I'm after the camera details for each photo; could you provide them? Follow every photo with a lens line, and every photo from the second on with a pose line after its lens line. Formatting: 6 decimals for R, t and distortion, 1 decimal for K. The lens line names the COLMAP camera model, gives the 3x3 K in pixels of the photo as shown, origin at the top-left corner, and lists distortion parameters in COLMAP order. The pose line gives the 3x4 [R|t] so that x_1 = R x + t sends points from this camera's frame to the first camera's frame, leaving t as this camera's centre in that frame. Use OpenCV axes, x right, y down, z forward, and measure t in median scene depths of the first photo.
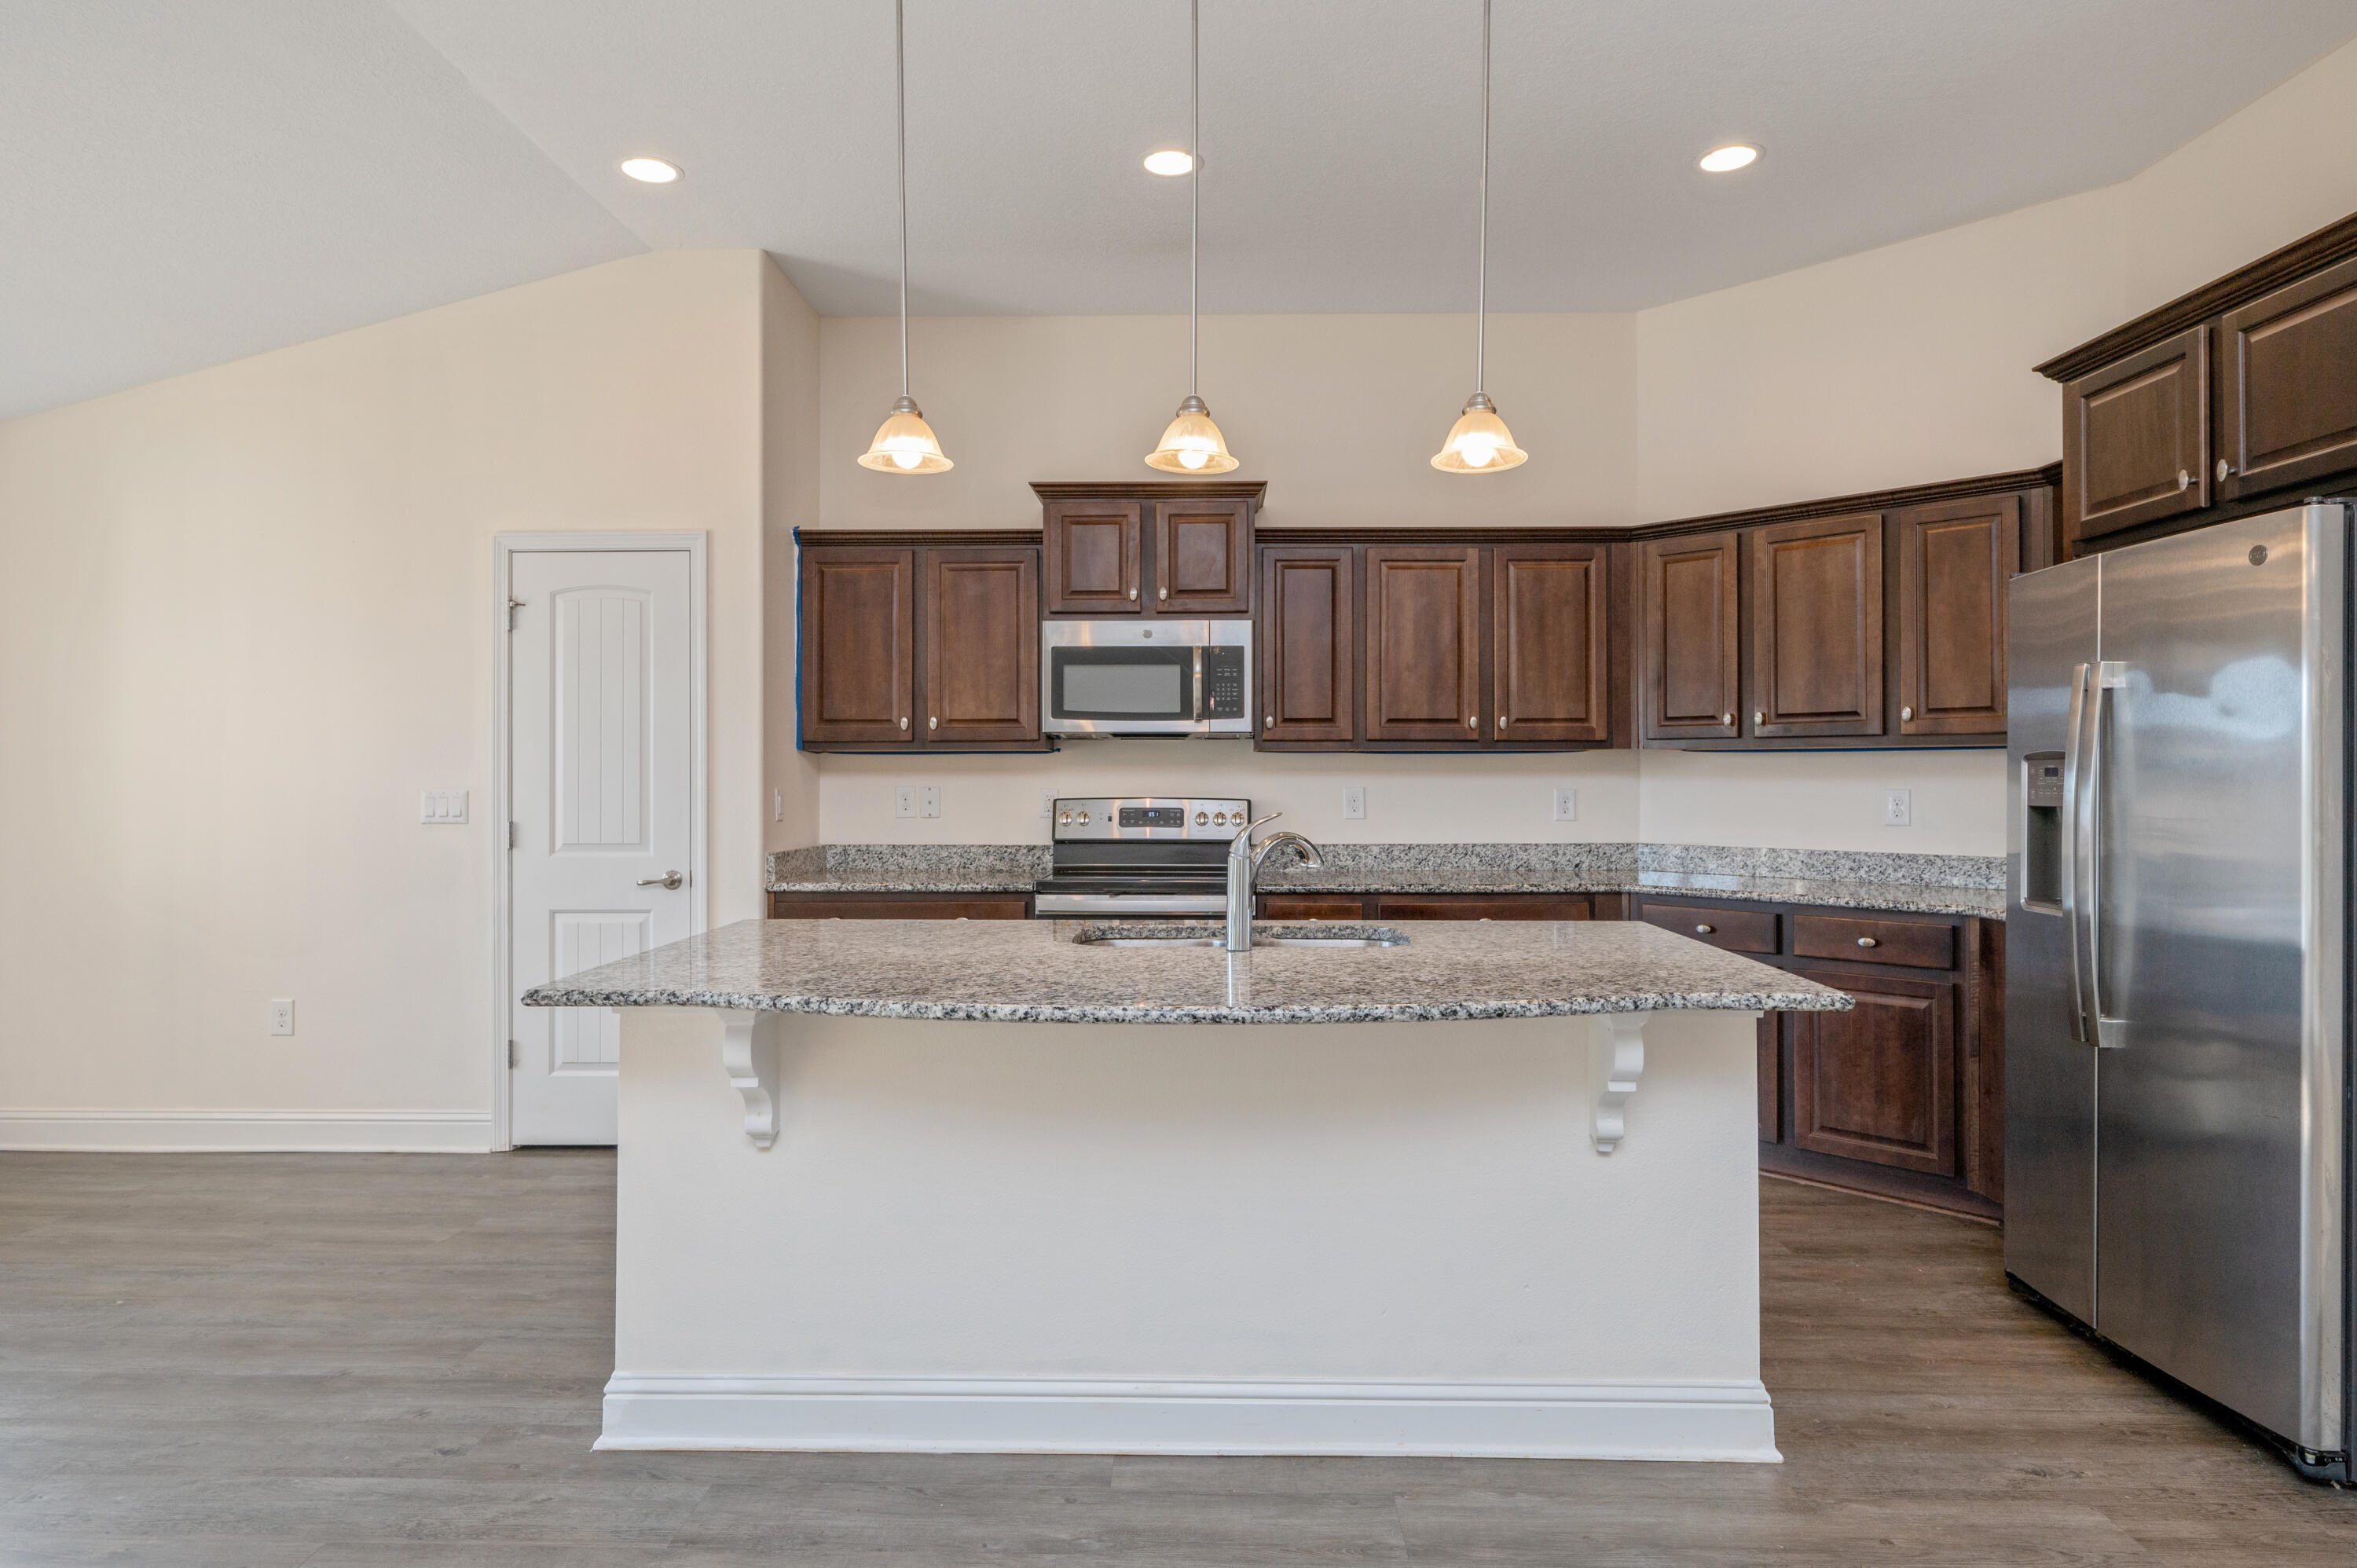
lens RADIAL K [[1343.8, 0, 1171.8], [0, 1343.8, 774.1], [0, 0, 1]] dist [0.001328, 0.001289]
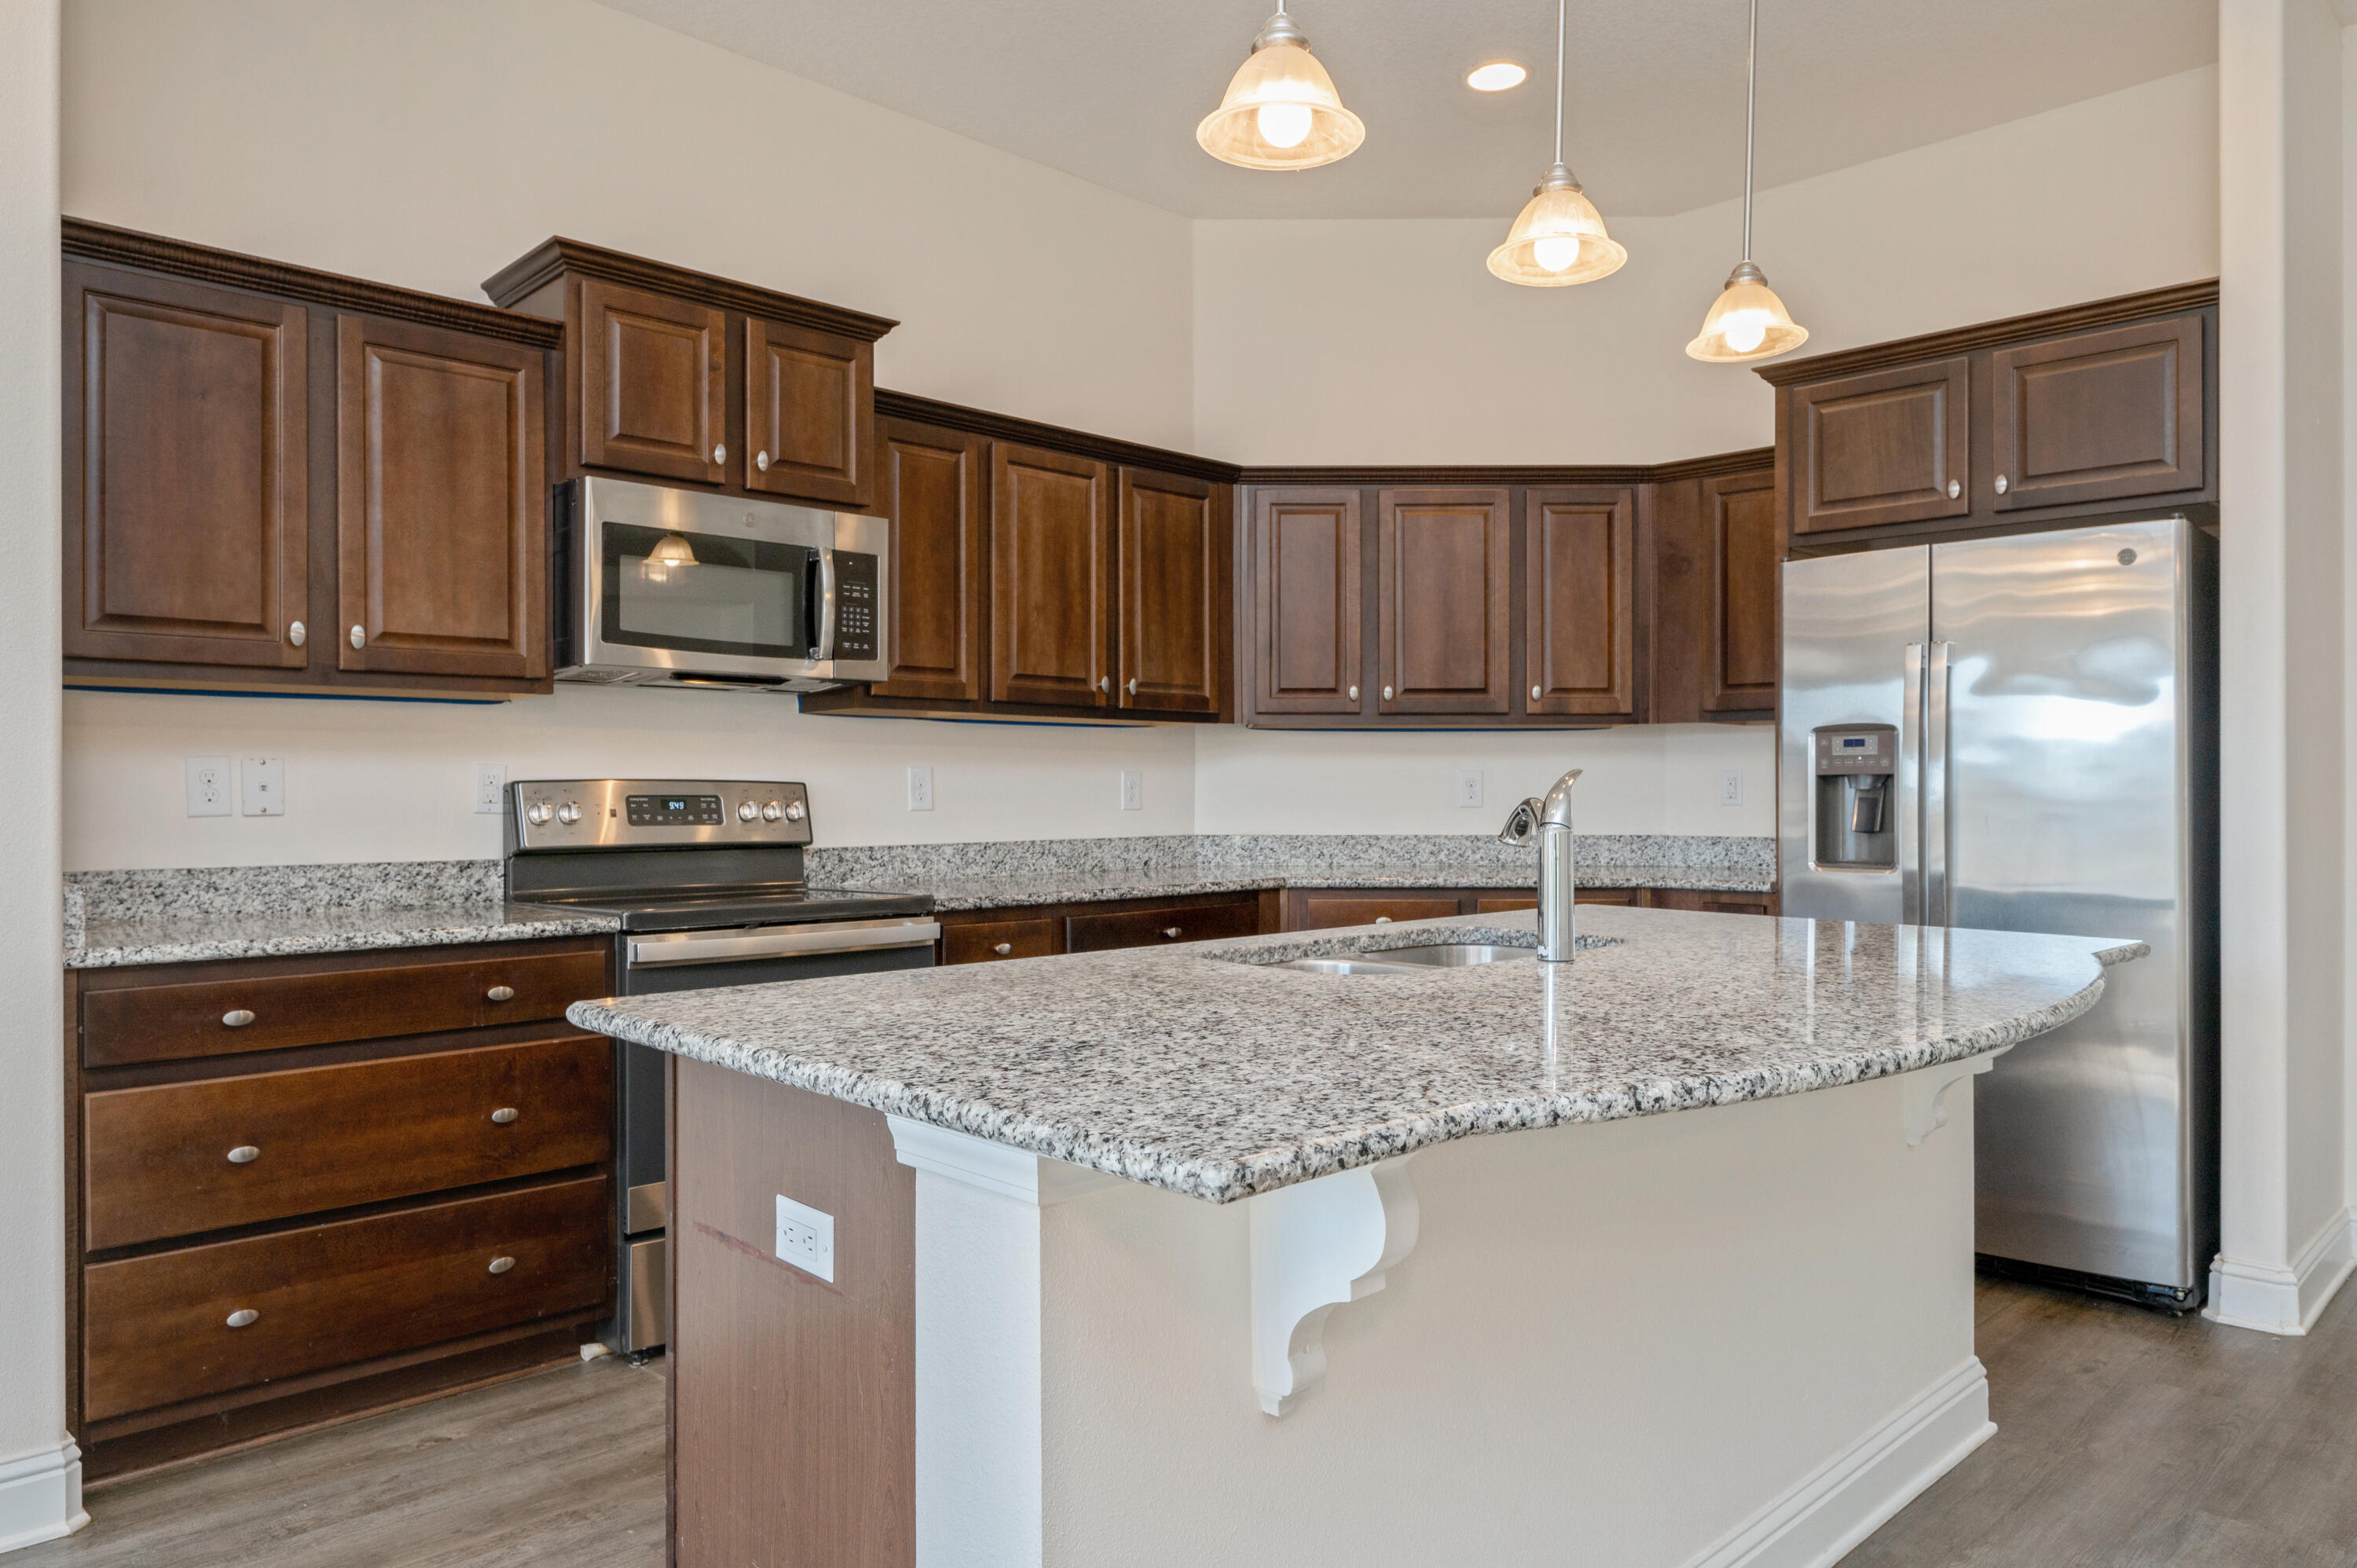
lens RADIAL K [[1546.9, 0, 1197.7], [0, 1546.9, 796.1], [0, 0, 1]] dist [-0.002884, 0.000113]
pose [[0.699243, -0.002576, 0.714880, -0.395771], [-0.001277, 0.999987, 0.004853, 0.023342], [-0.714883, -0.004306, 0.699231, 0.330770]]
